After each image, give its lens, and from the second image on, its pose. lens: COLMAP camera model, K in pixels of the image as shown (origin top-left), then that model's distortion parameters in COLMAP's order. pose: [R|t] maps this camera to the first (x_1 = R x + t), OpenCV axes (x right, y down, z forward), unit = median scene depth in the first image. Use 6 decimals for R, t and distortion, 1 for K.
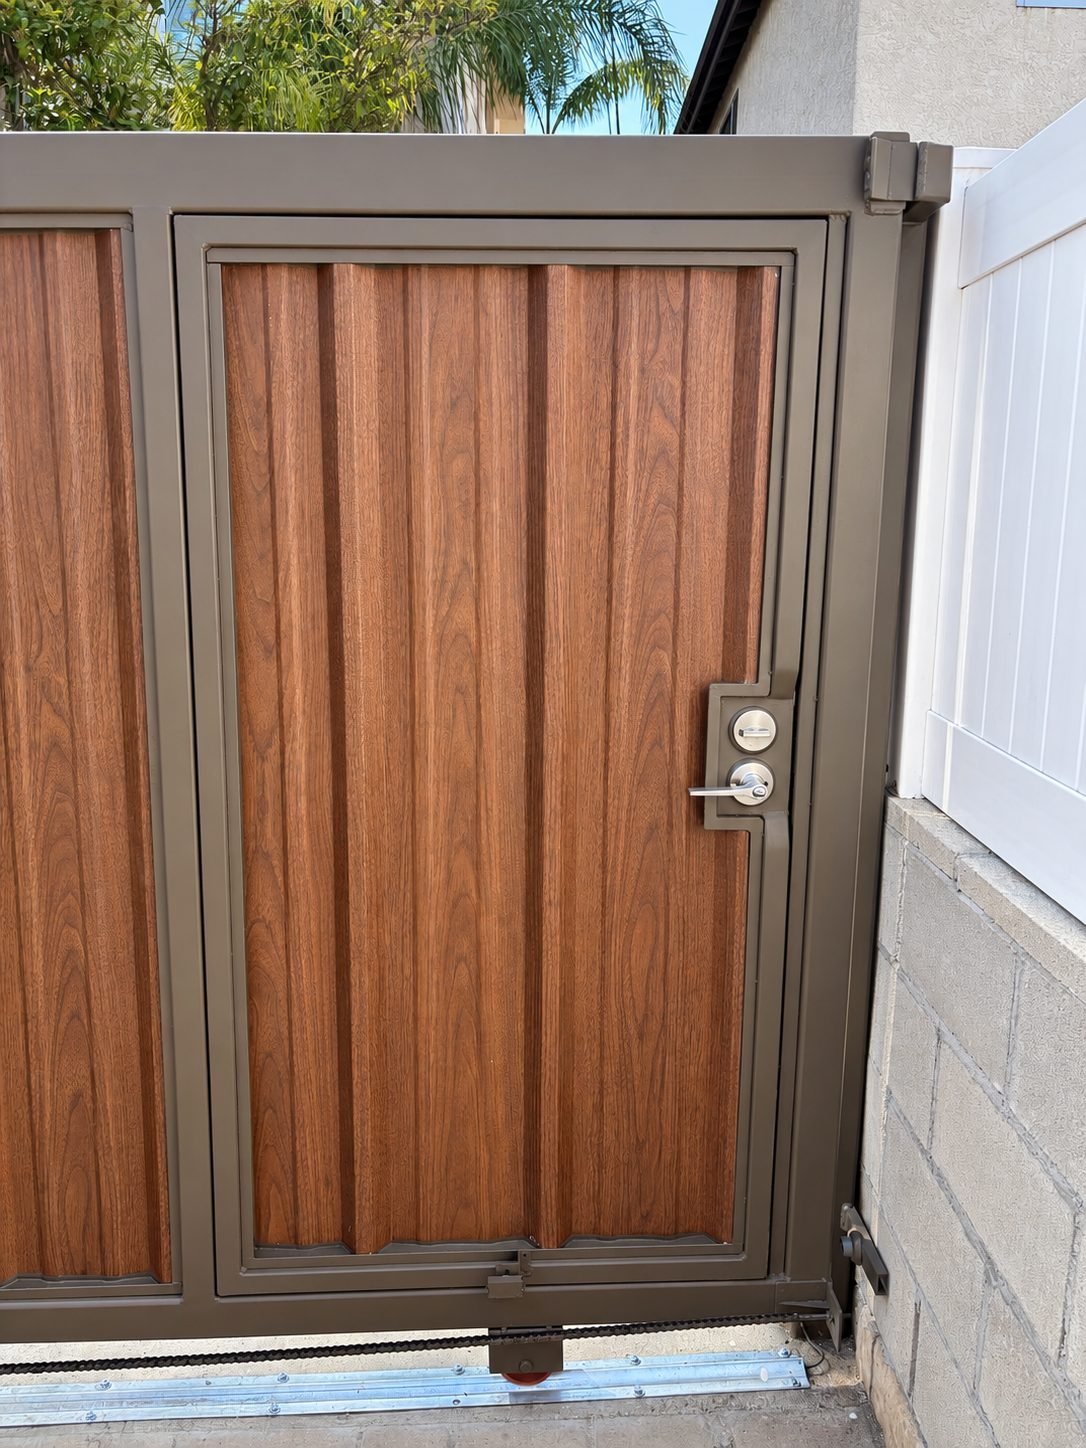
lens RADIAL K [[1094.7, 0, 538.8], [0, 1094.7, 722.8], [0, 0, 1]] dist [0.021692, -0.002805]
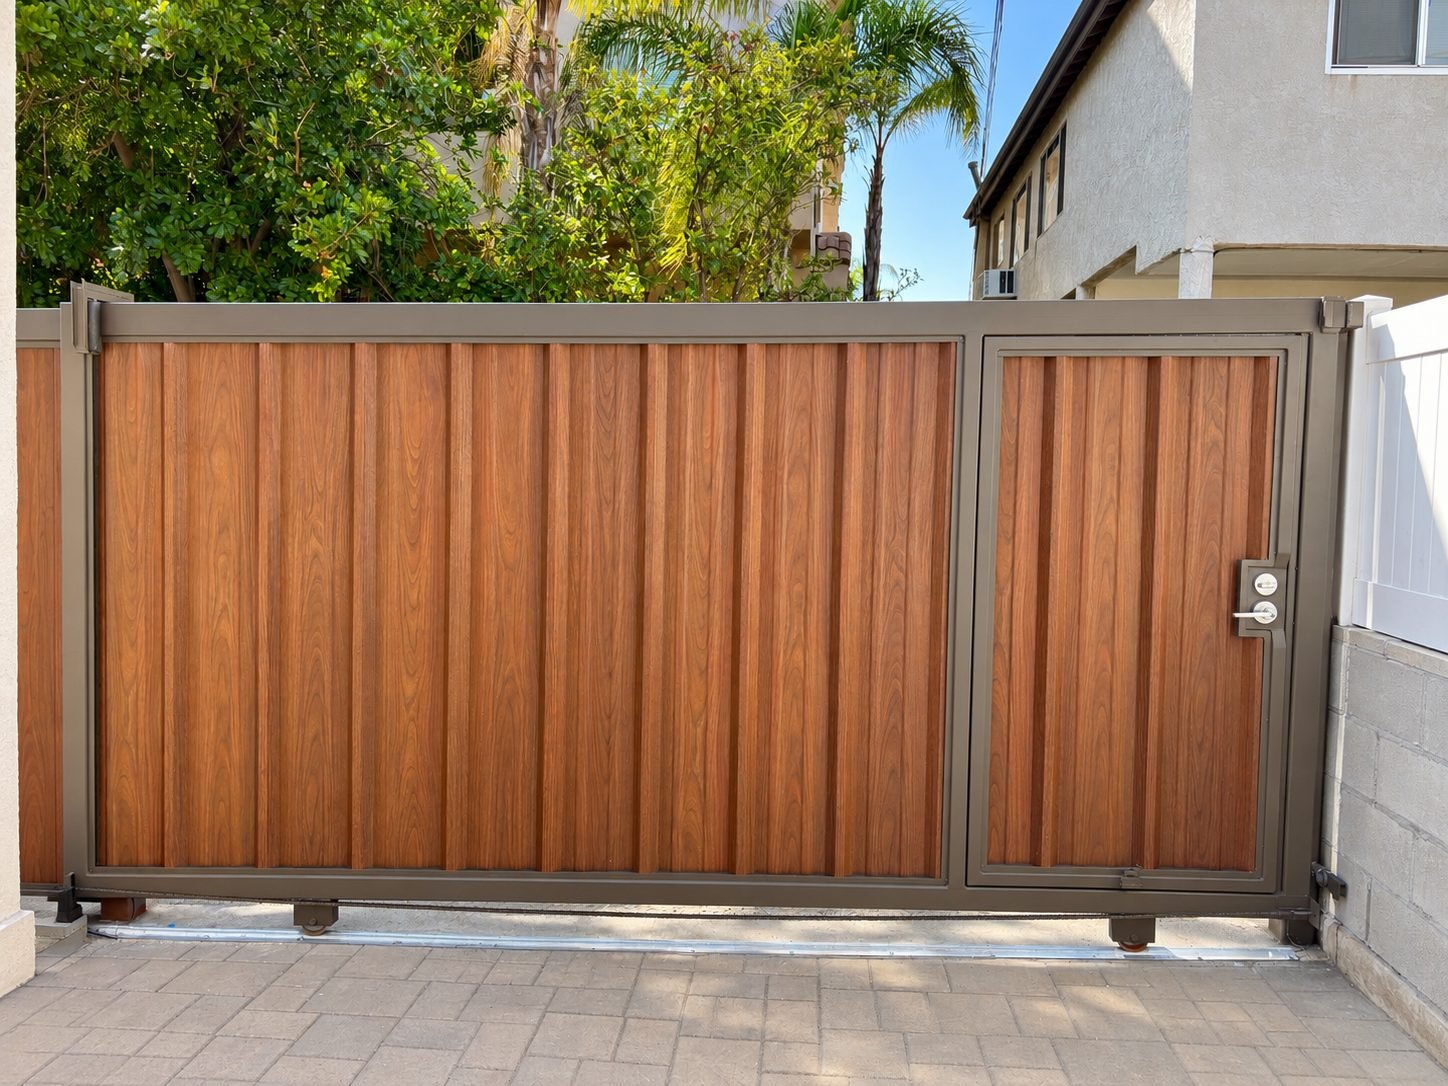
lens RADIAL K [[1094.7, 0, 726.4], [0, 1094.7, 541.5], [0, 0, 1]] dist [0.021692, -0.002805]
pose [[0.996110, 0.017531, -0.086355, -0.576813], [-0.028370, 0.991631, -0.125947, 0.199417], [0.083424, 0.127907, 0.988271, -0.998576]]
